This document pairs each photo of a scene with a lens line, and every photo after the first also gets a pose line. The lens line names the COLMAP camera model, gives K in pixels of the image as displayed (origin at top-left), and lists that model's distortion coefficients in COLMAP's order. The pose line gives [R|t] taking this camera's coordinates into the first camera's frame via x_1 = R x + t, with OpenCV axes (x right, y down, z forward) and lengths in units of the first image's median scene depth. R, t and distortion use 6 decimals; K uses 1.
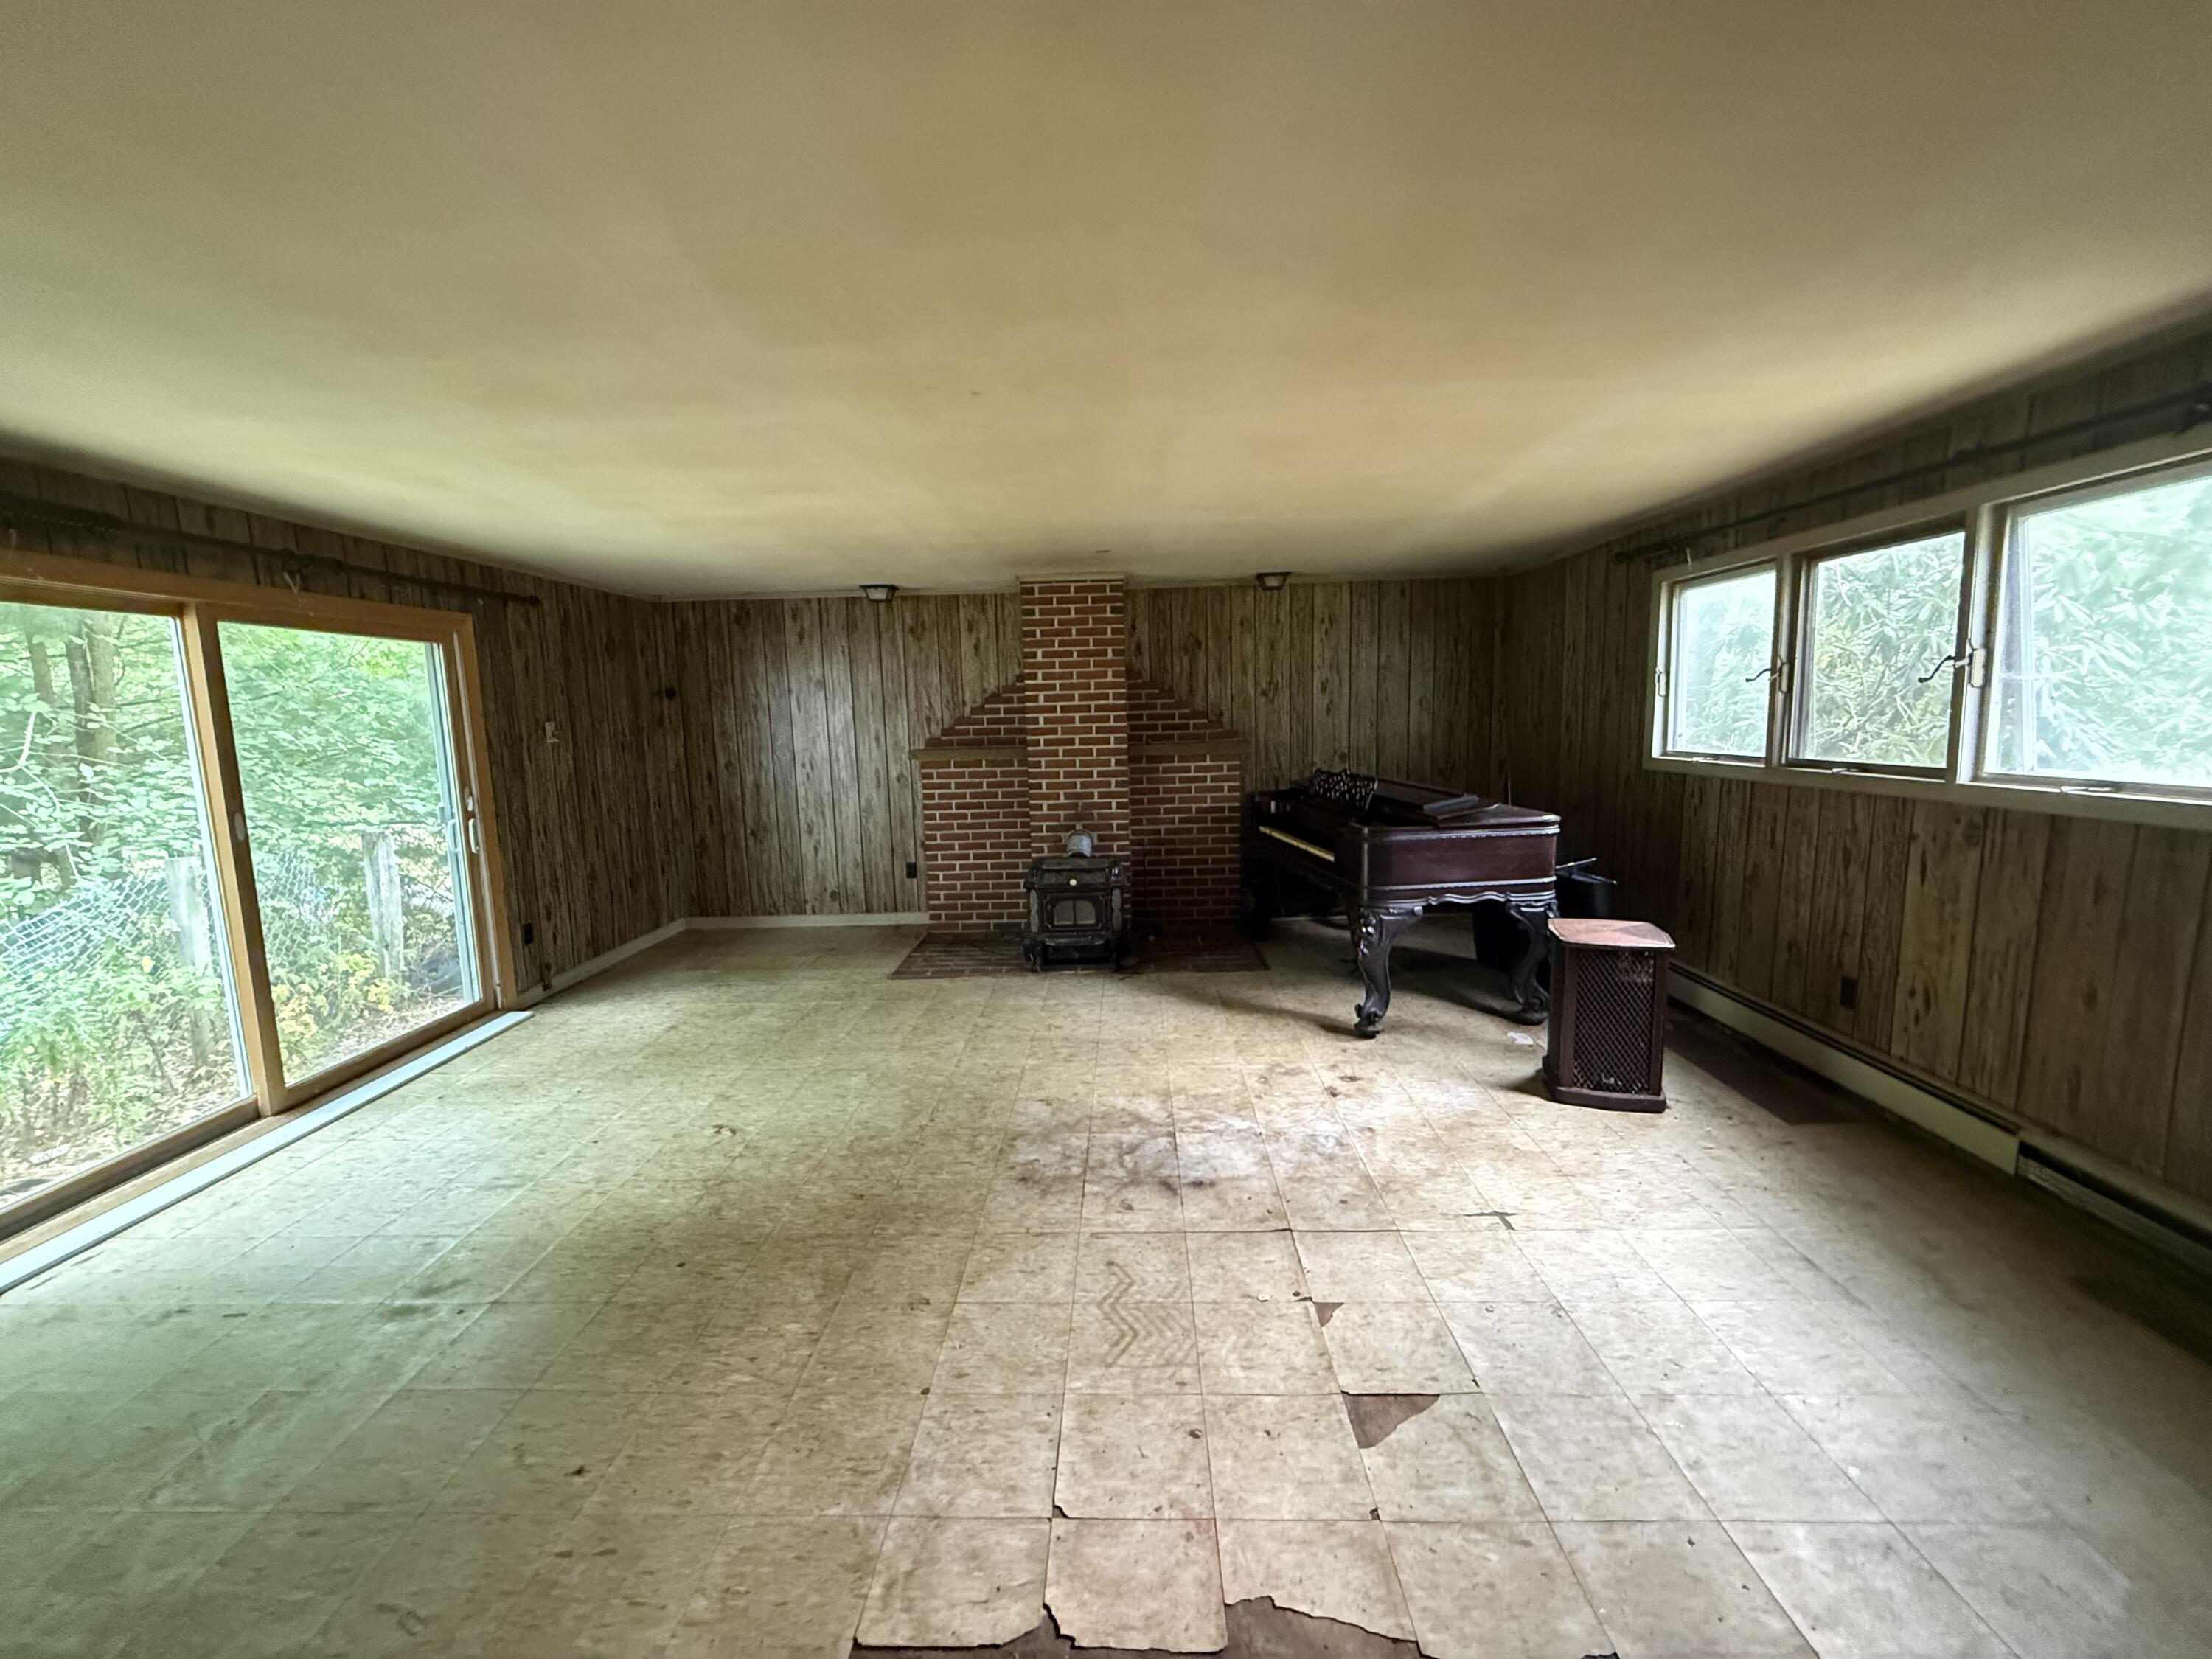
lens RADIAL K [[883.7, 0, 1099.6], [0, 883.7, 834.8], [0, 0, 1]] dist [0.001720, -0.000457]
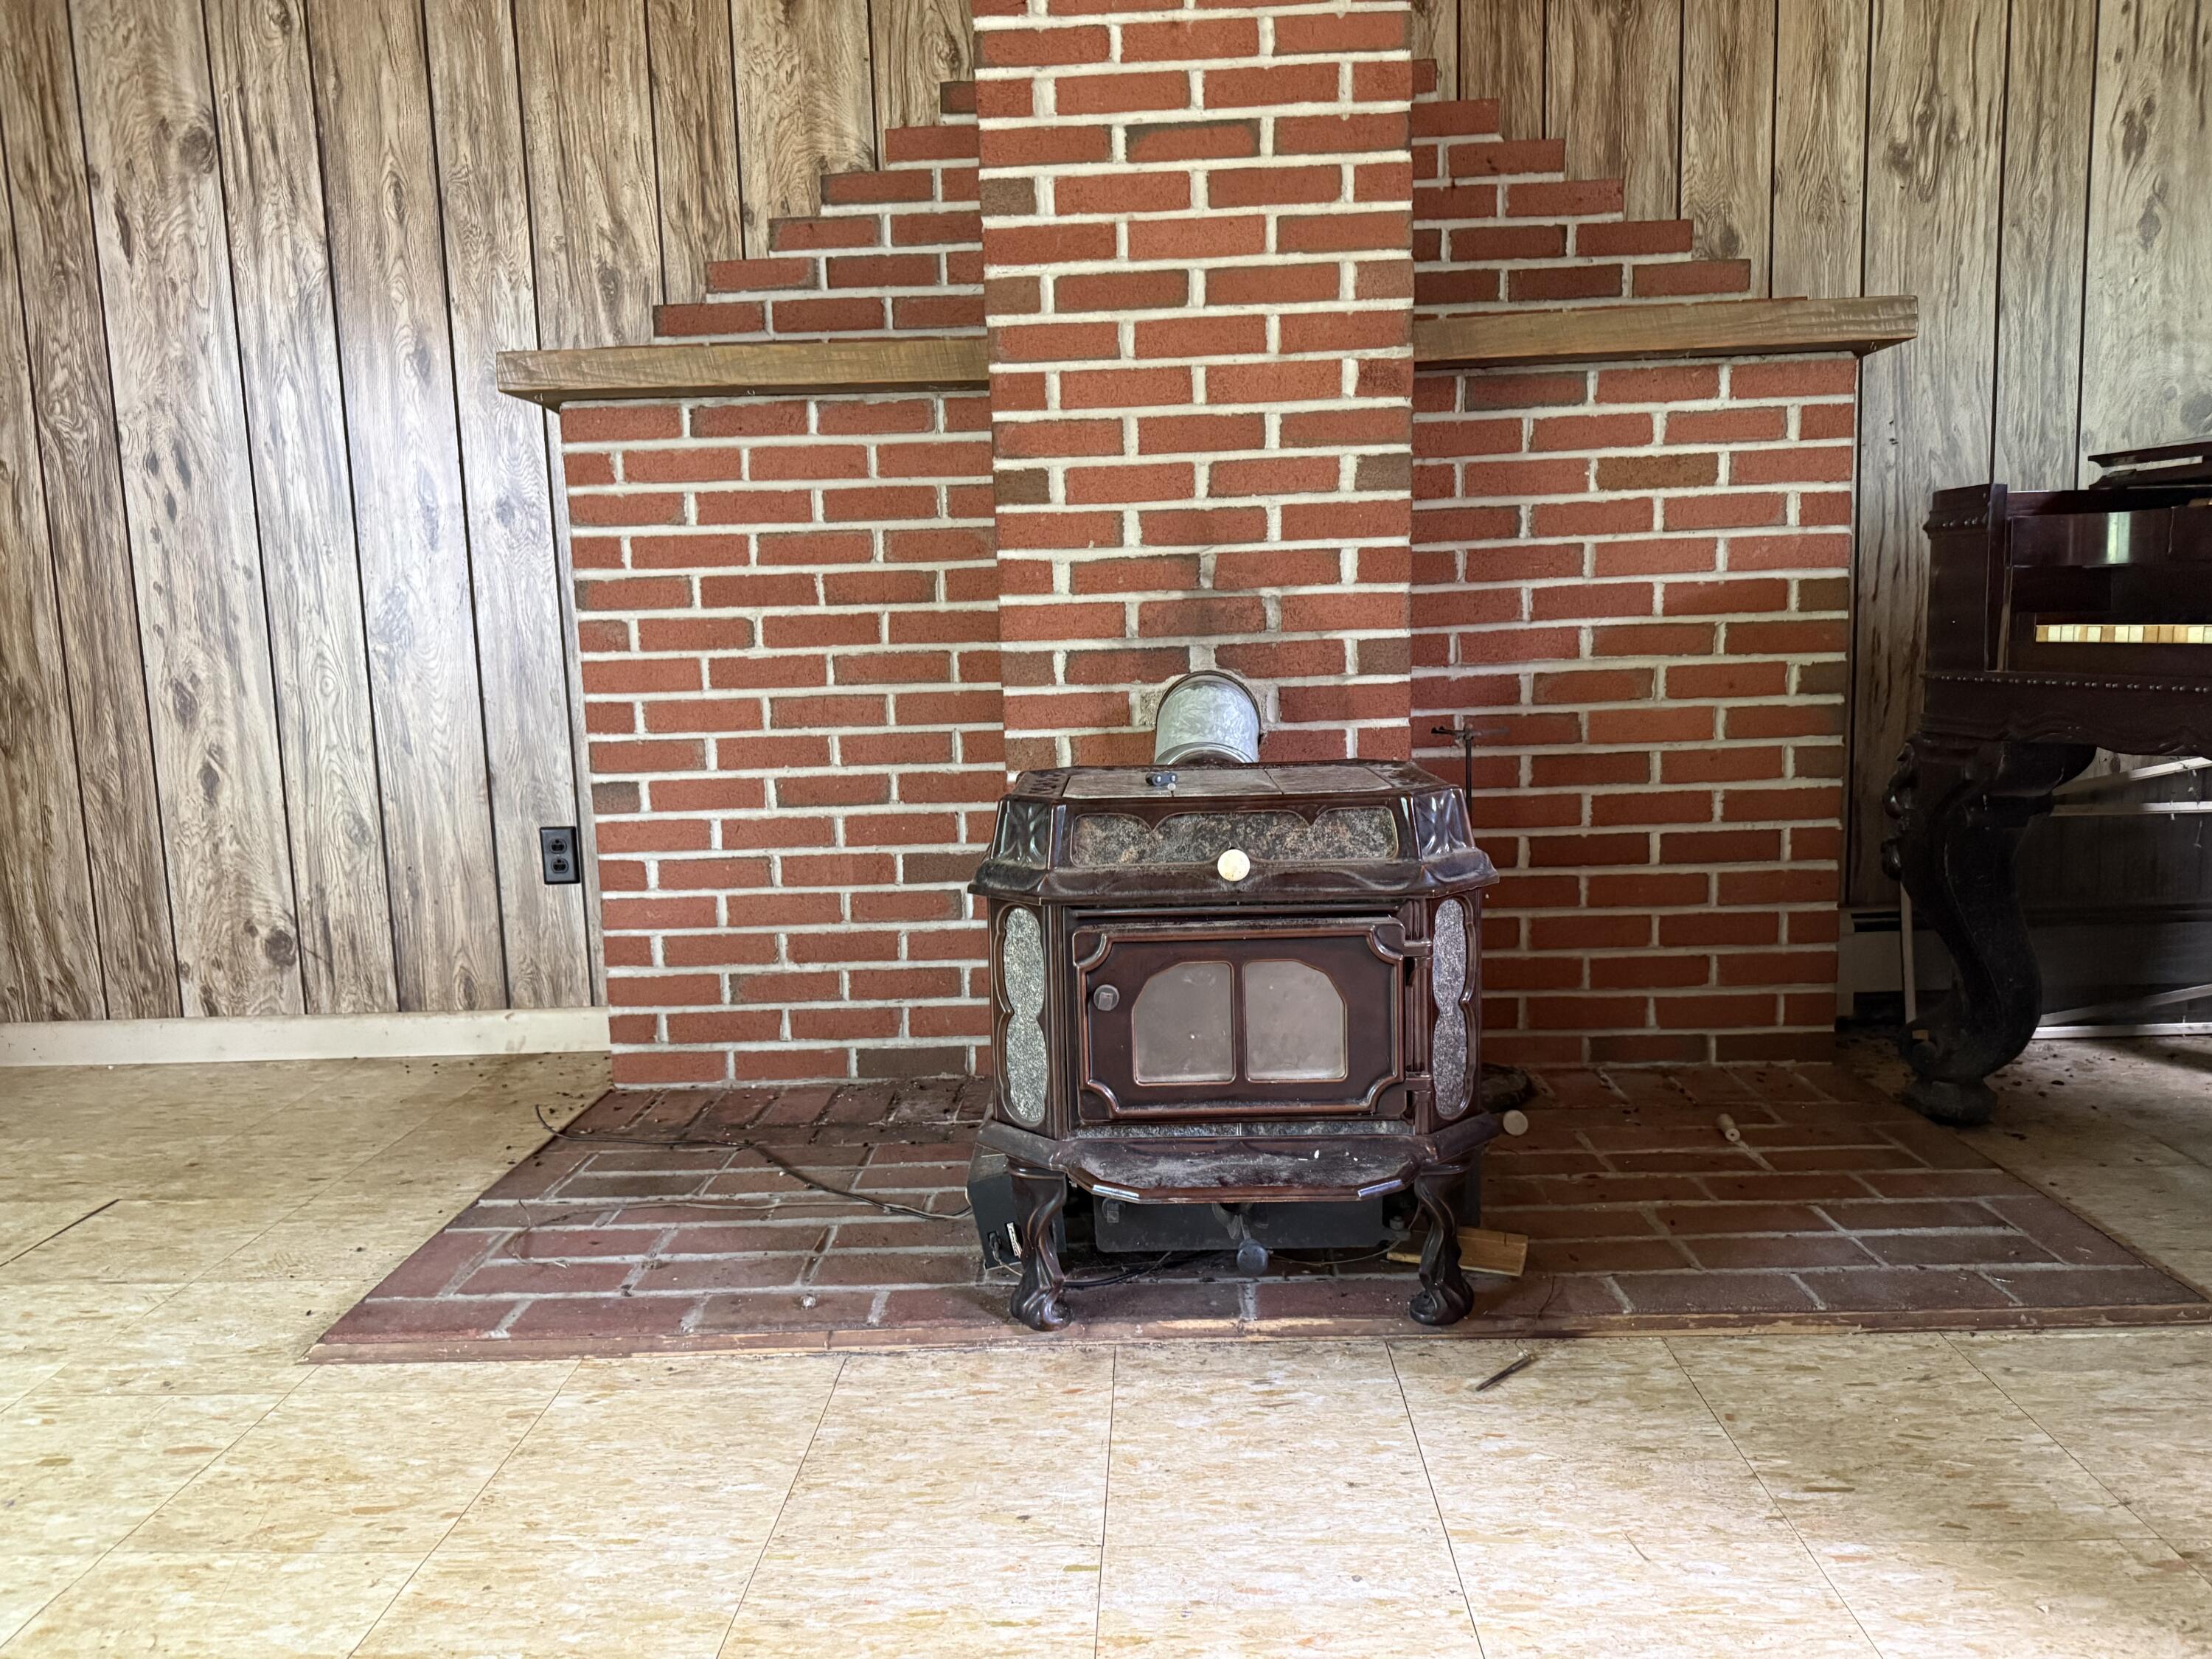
lens RADIAL K [[1560.7, 0, 1099.5], [0, 1560.7, 843.2], [0, 0, 1]] dist [0.023251, -0.026088]
pose [[0.999966, -0.003614, -0.007408, -0.051584], [0.003591, 0.999988, -0.003211, 0.045966], [0.007419, 0.003184, 0.999967, 0.613786]]
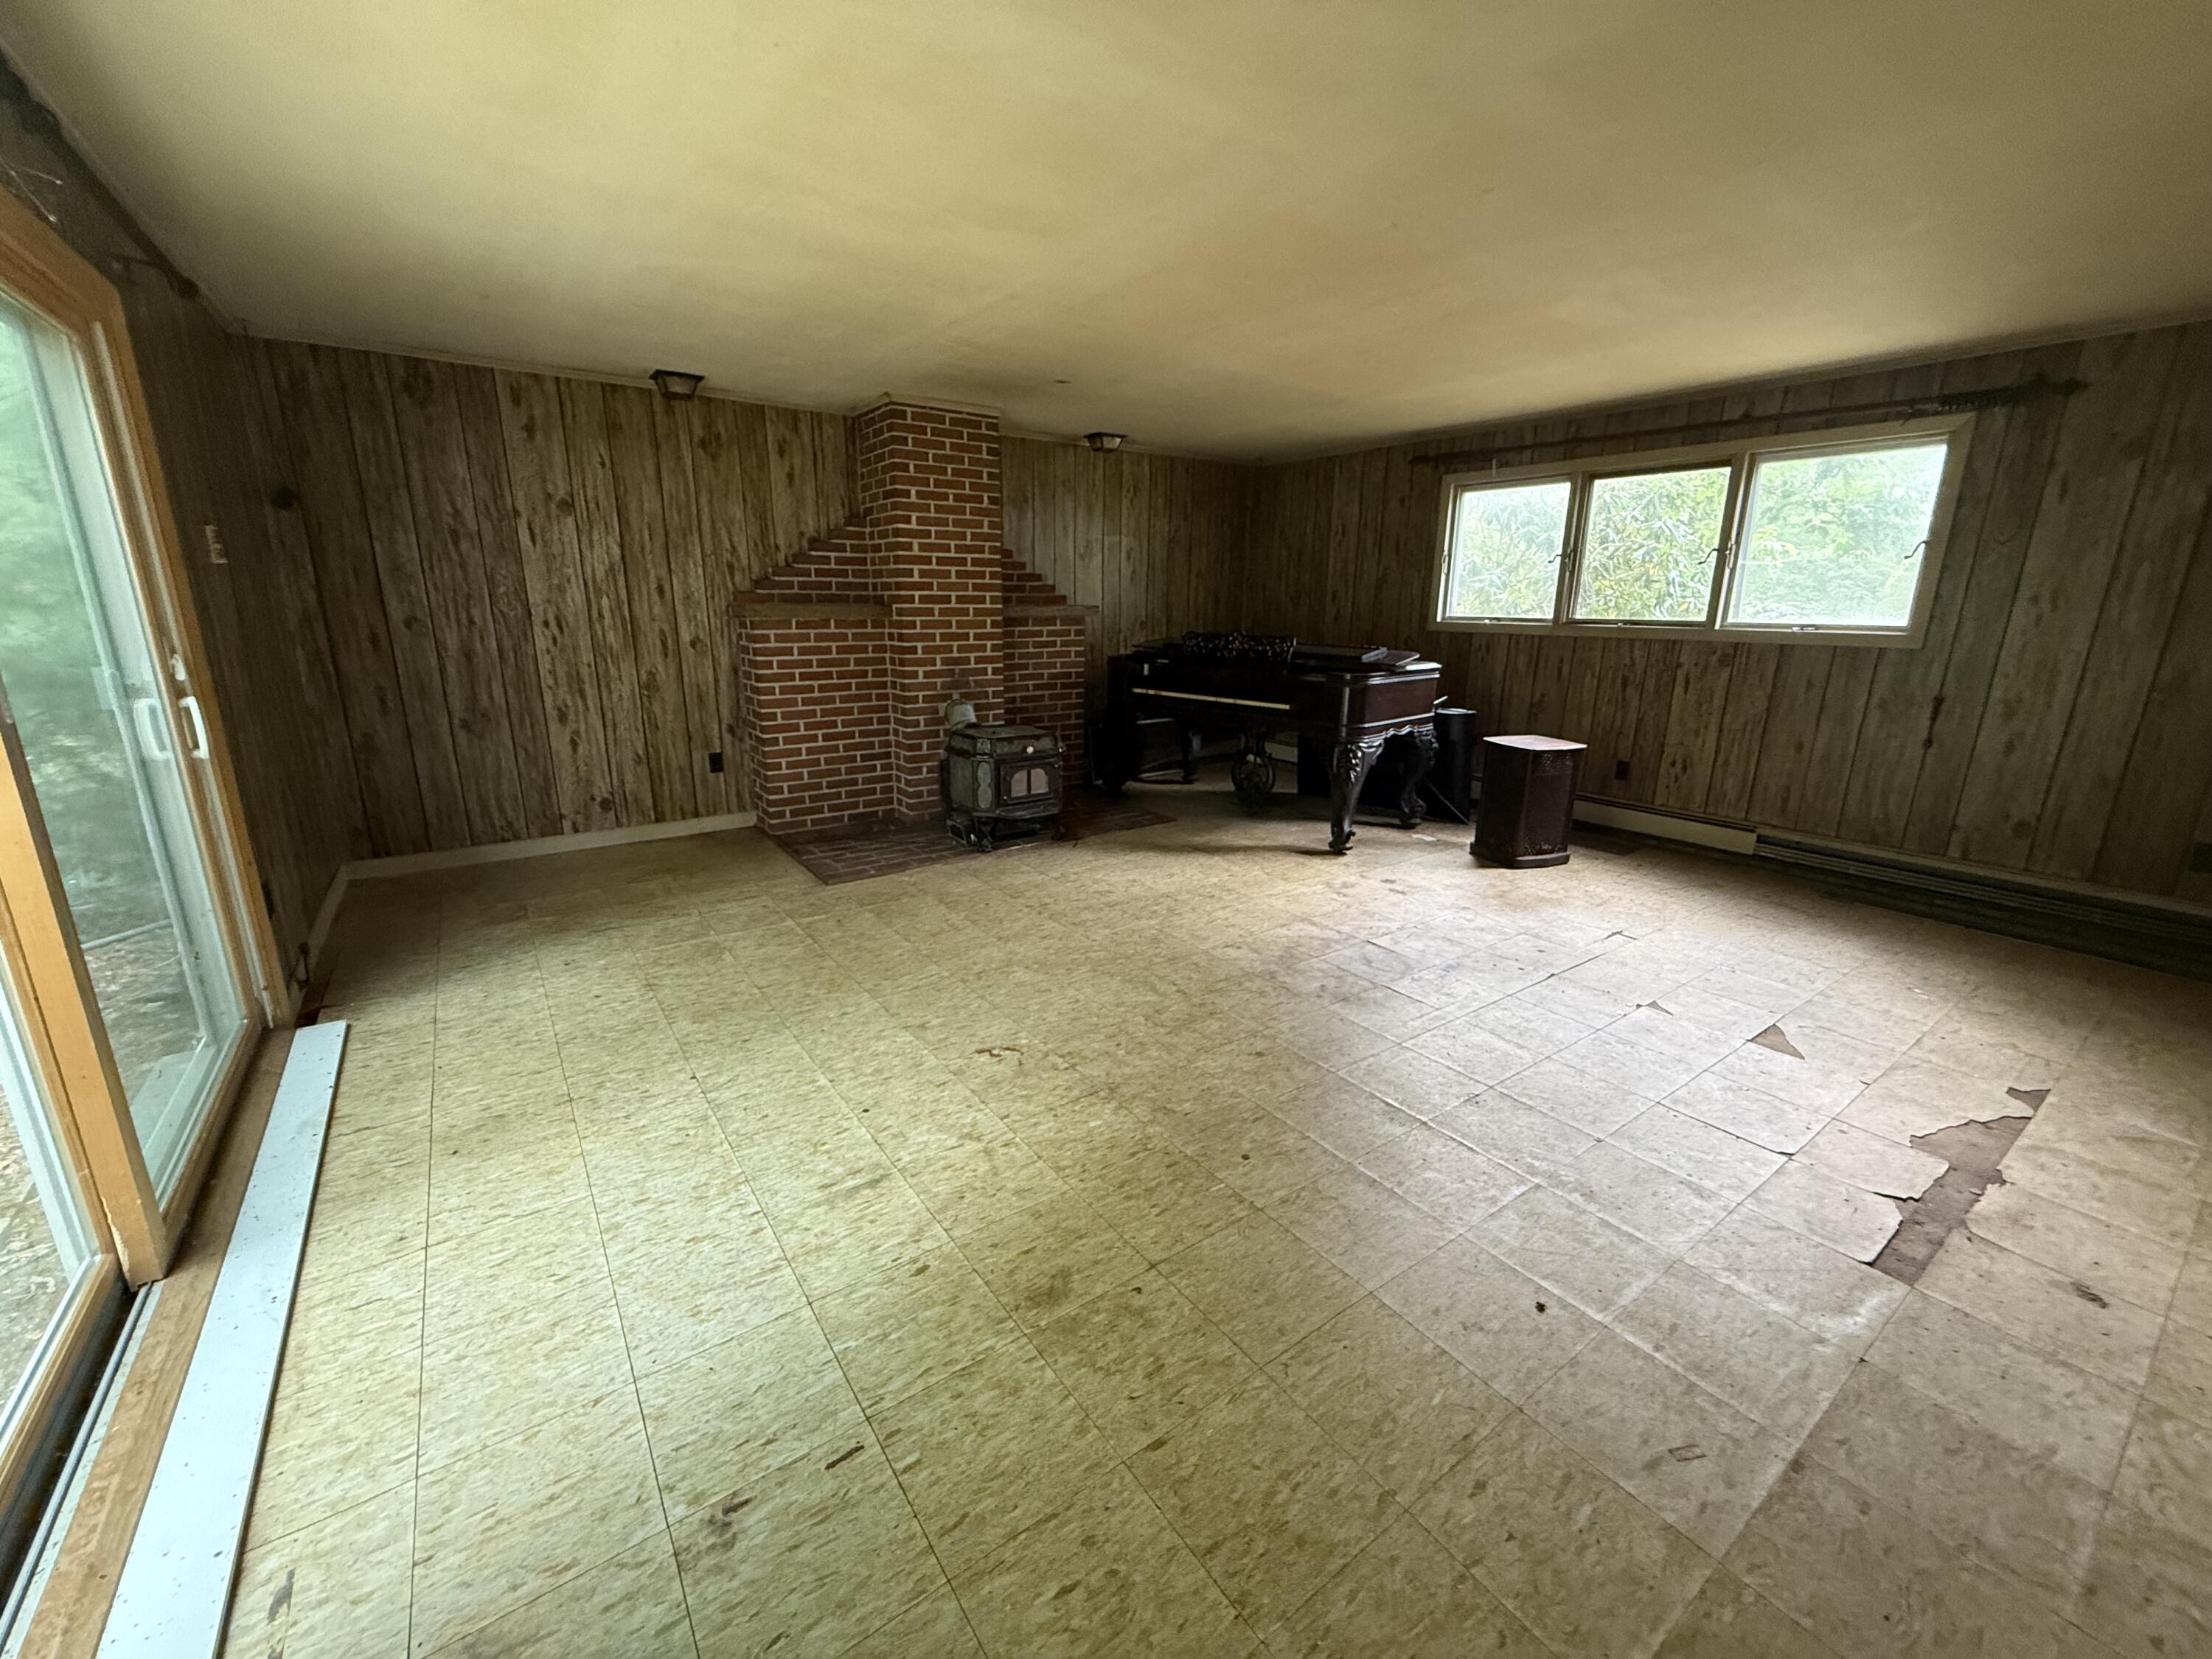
lens RADIAL K [[883.7, 0, 1101.0], [0, 883.7, 832.4], [0, 0, 1]] dist [0.001720, -0.000457]
pose [[0.794211, -0.122681, 0.595128, -0.493572], [0.053368, 0.989705, 0.132798, 0.018633], [-0.605294, -0.073709, 0.792582, 0.189297]]
